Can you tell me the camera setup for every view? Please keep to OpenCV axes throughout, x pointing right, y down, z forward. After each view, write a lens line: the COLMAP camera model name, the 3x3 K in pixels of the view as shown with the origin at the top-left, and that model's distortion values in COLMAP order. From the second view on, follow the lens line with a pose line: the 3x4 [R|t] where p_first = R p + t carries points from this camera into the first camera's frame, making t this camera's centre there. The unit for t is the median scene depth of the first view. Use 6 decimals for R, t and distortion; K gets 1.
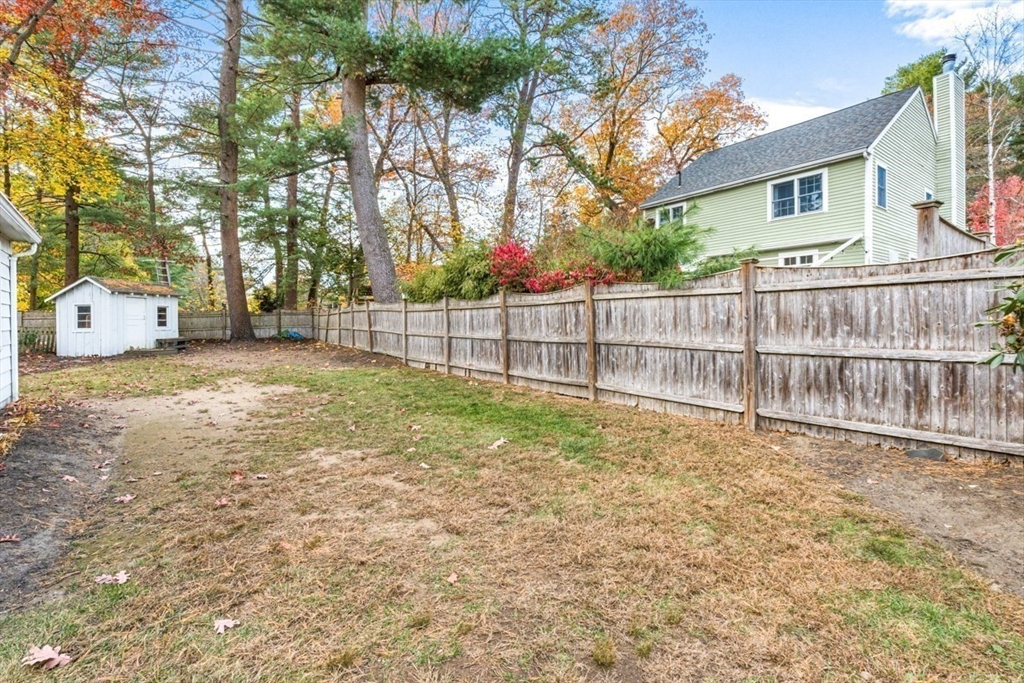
lens RADIAL K [[470.1, 0, 511.8], [0, 470.1, 316.9], [0, 0, 1]] dist [-0.000792, 0.000014]
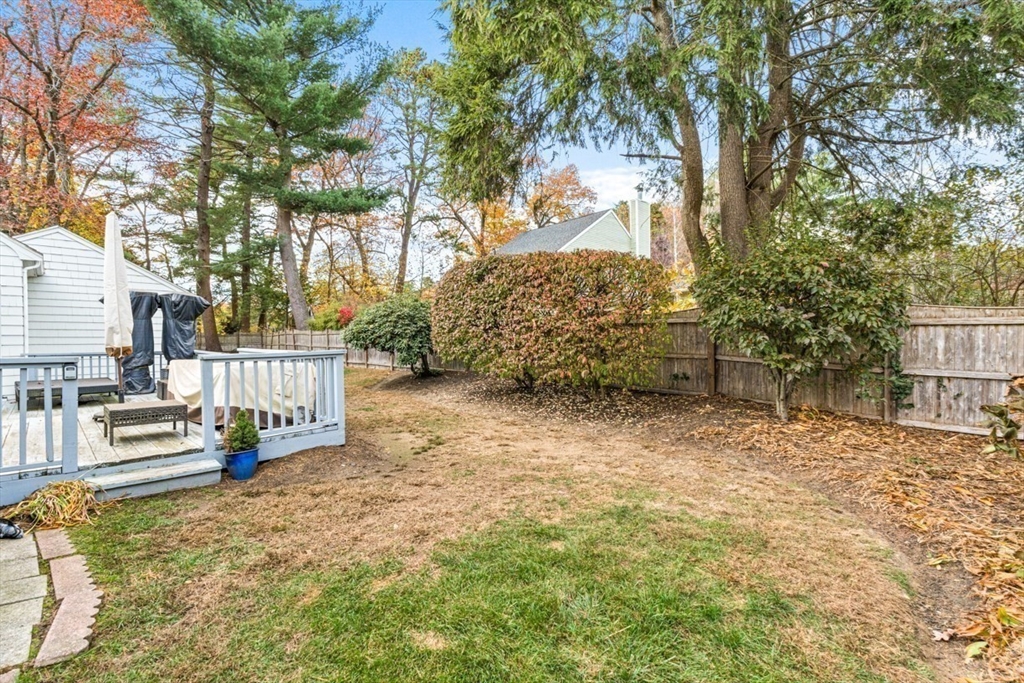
lens RADIAL K [[465.0, 0, 512.0], [0, 465.0, 341.5], [0, 0, 1]] dist [-0.000361, 0.000109]
pose [[0.995952, -0.000038, 0.089886, 0.251116], [-0.000973, 0.999937, 0.011214, -0.003823], [-0.089880, -0.011256, 0.995889, -0.580635]]
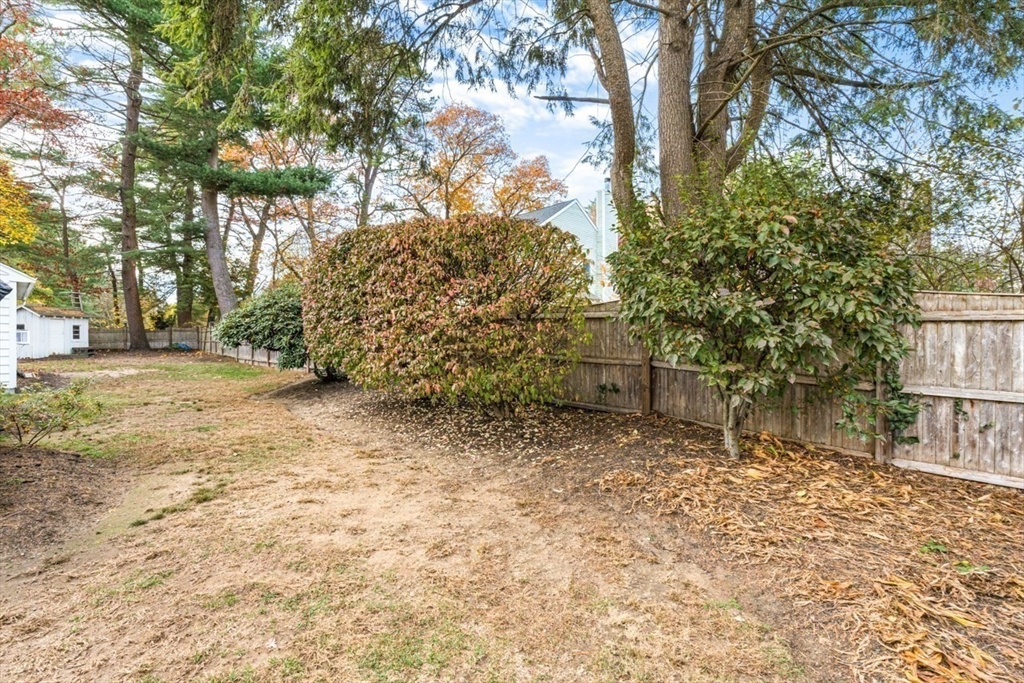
lens RADIAL K [[464.7, 0, 513.6], [0, 464.7, 340.0], [0, 0, 1]] dist [-0.000001, -0.000196]
pose [[0.991049, 0.007475, 0.133291, 0.327639], [-0.009014, 0.999899, 0.010947, -0.003689], [-0.133196, -0.012051, 0.991016, -0.489683]]
